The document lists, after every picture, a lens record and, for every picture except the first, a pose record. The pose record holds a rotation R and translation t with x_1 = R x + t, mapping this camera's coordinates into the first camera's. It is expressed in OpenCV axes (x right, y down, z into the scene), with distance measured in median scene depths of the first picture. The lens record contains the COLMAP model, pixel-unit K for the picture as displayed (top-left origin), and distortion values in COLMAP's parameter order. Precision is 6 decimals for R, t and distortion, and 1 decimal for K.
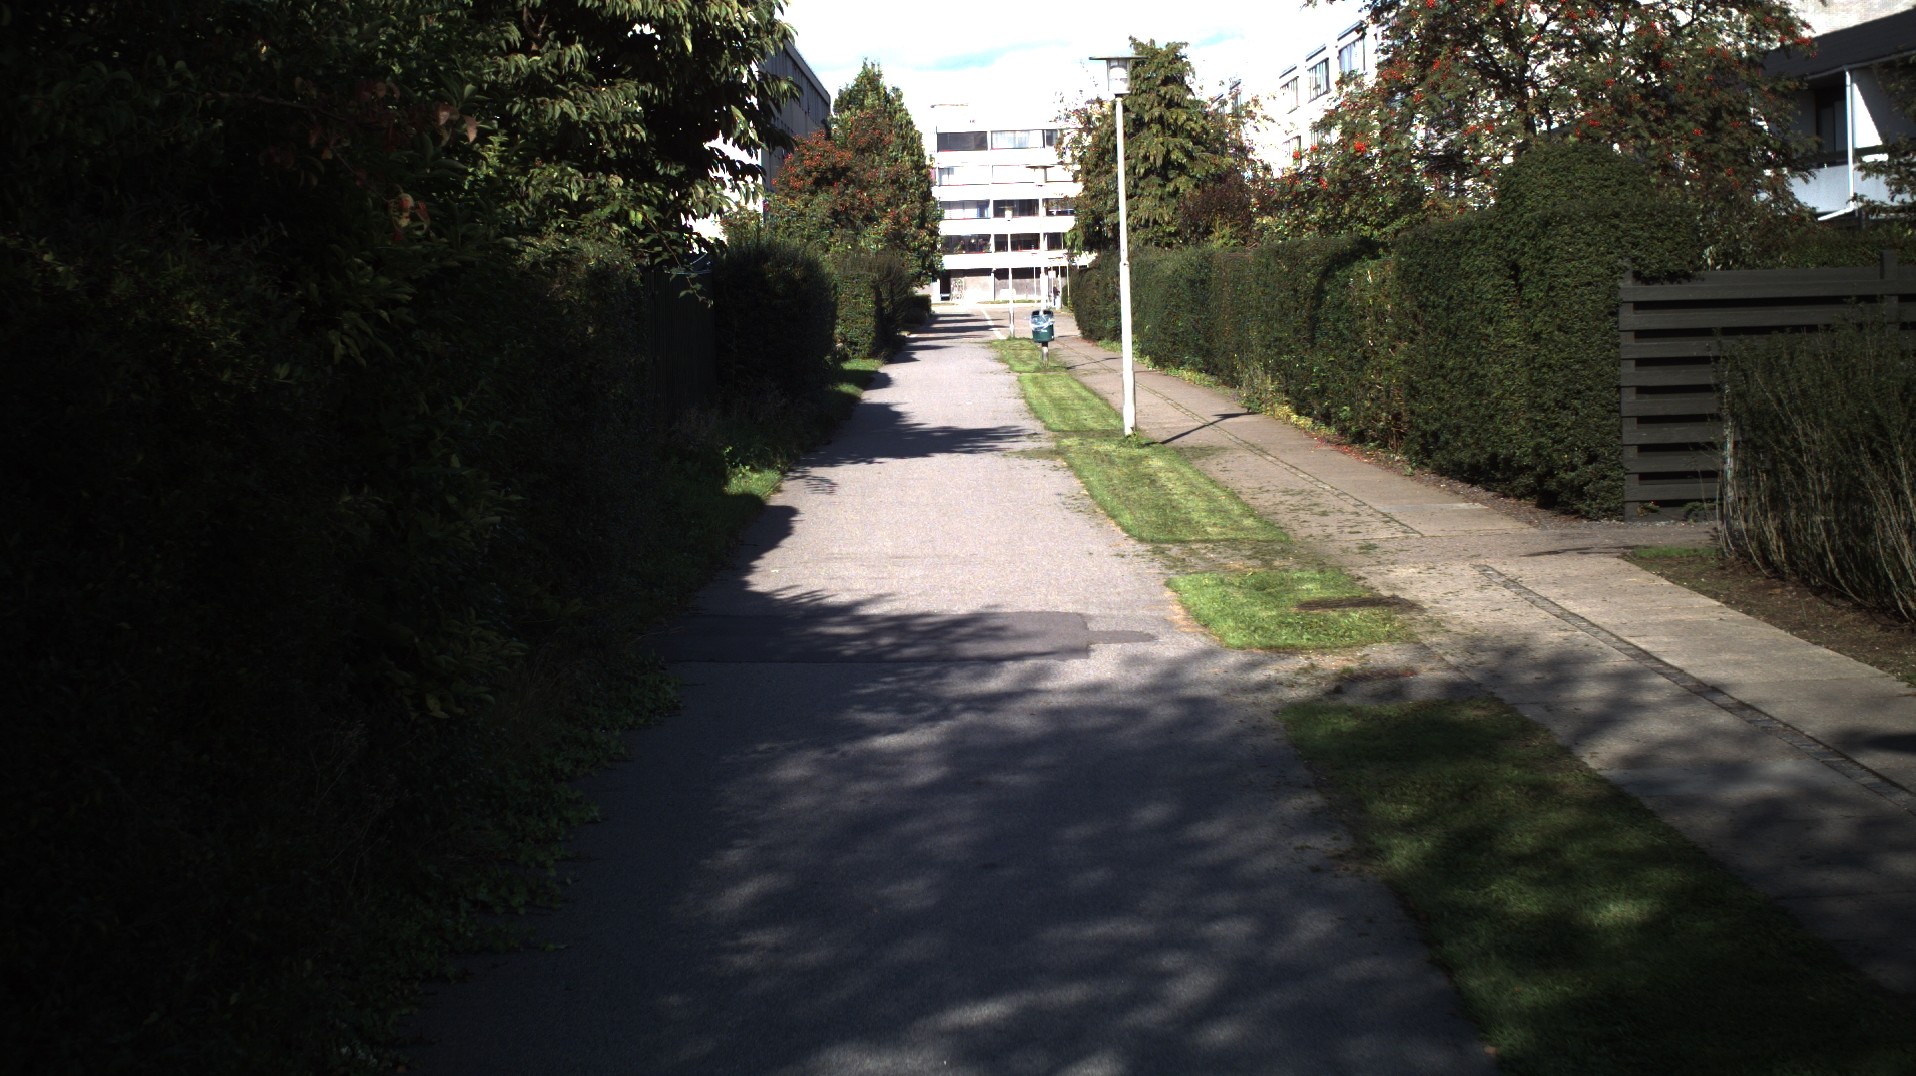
lens RADIAL K [[11568.0, 0, 958.0], [0, 11568.0, 538.0], [0, 0, 1]] dist [-0.639624, -11.795066]
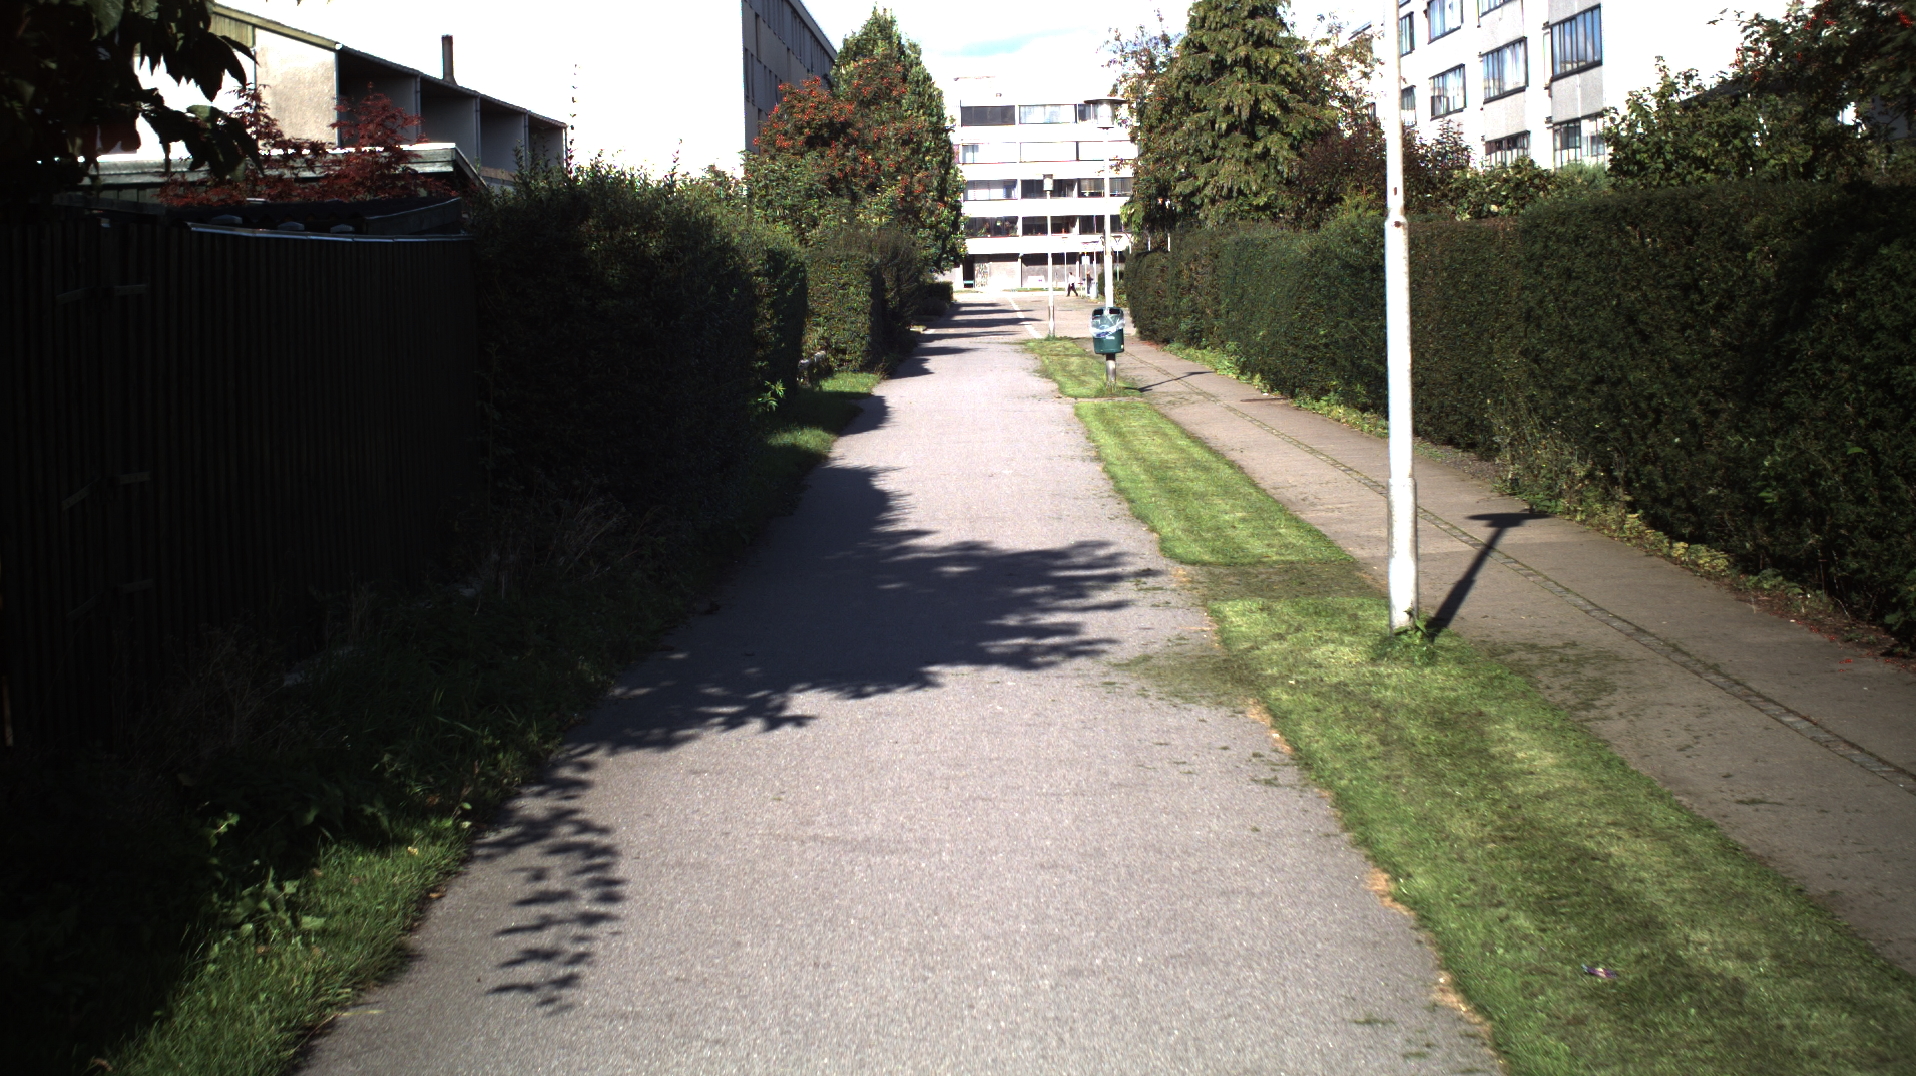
lens RADIAL K [[4285.0, 0, 958.0], [0, 4285.0, 538.0], [0, 0, 1]] dist [-0.136325, -0.041714]
pose [[0.999961, 0.008022, -0.003647, -0.000697], [-0.007869, 0.999166, 0.040060, -0.017771], [0.003966, -0.040029, 0.999191, 0.817421]]
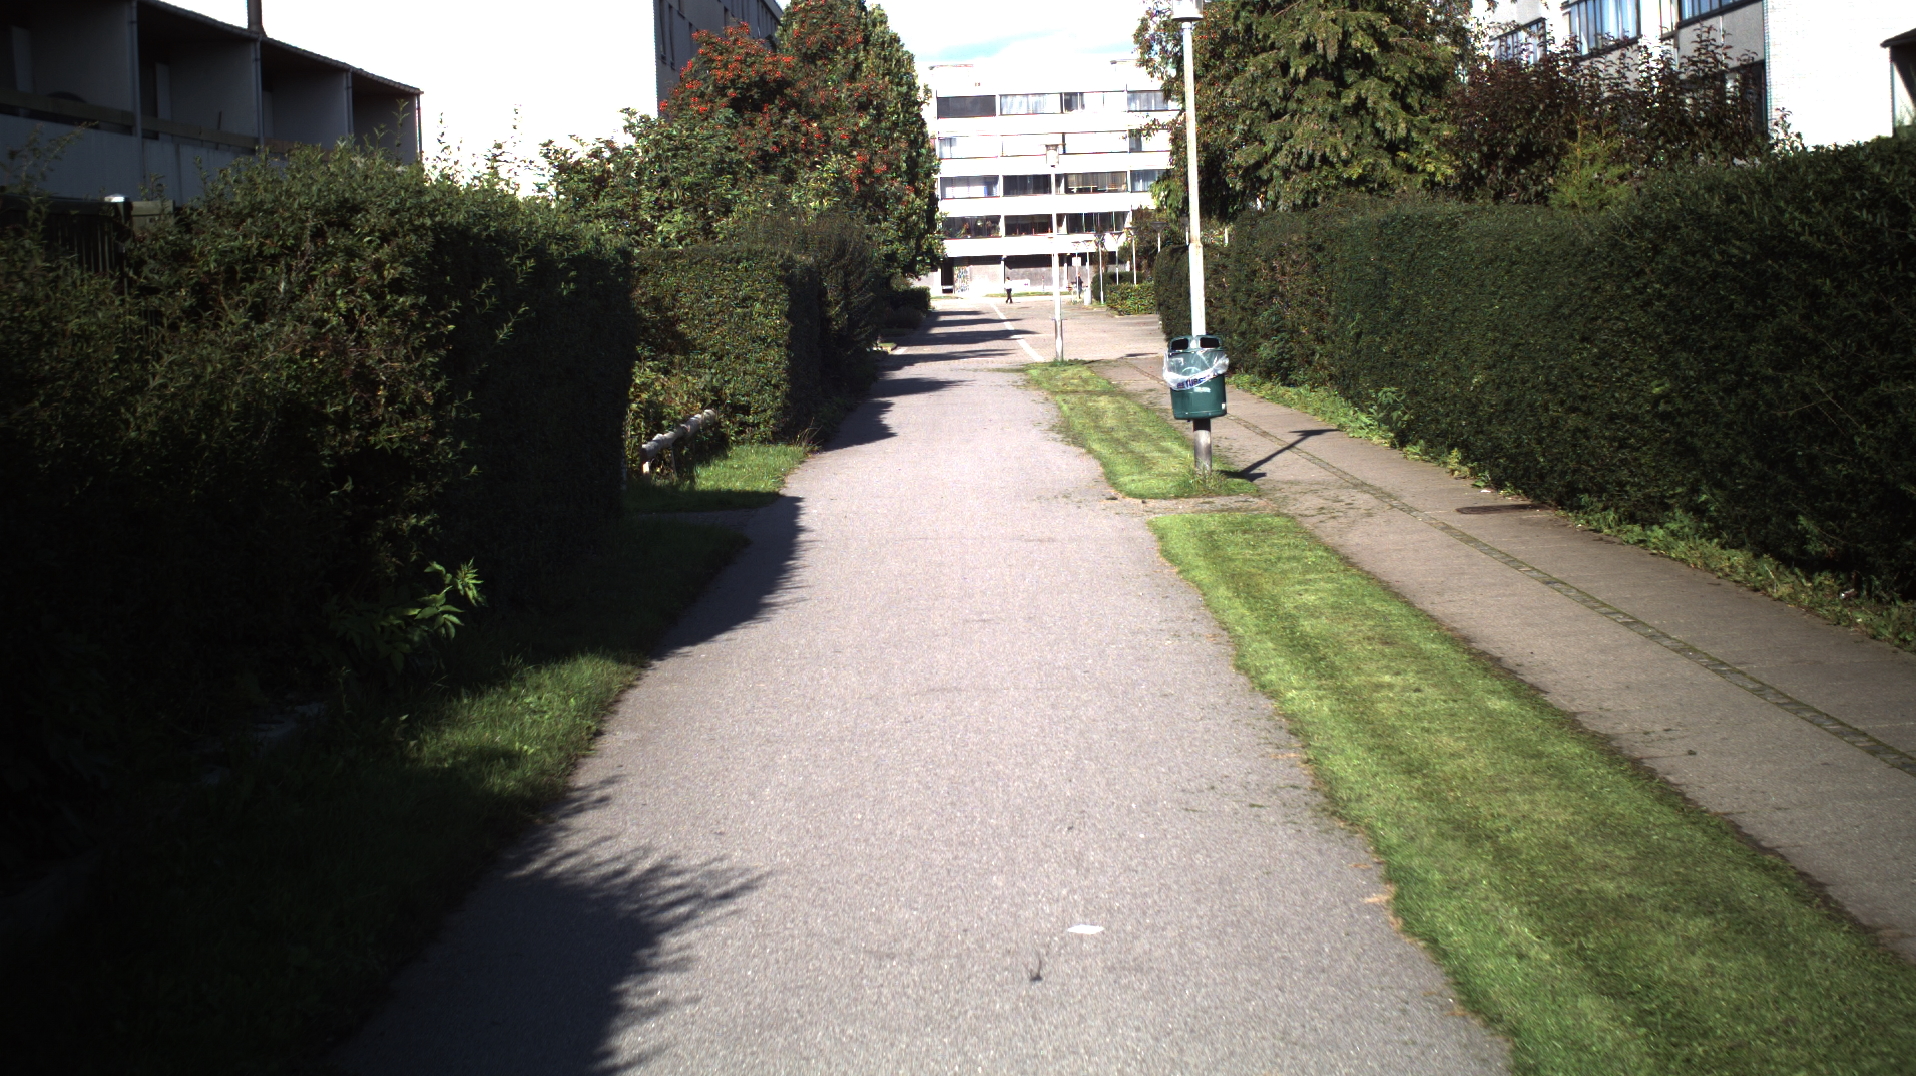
lens RADIAL K [[3722.0, 0, 958.0], [0, 3722.0, 538.0], [0, 0, 1]] dist [-0.182149, -0.077574]
pose [[0.999989, -0.004636, 0.000956, -0.000953], [0.004584, 0.998825, 0.048235, -0.020487], [-0.001178, -0.048230, 0.998836, 0.941879]]
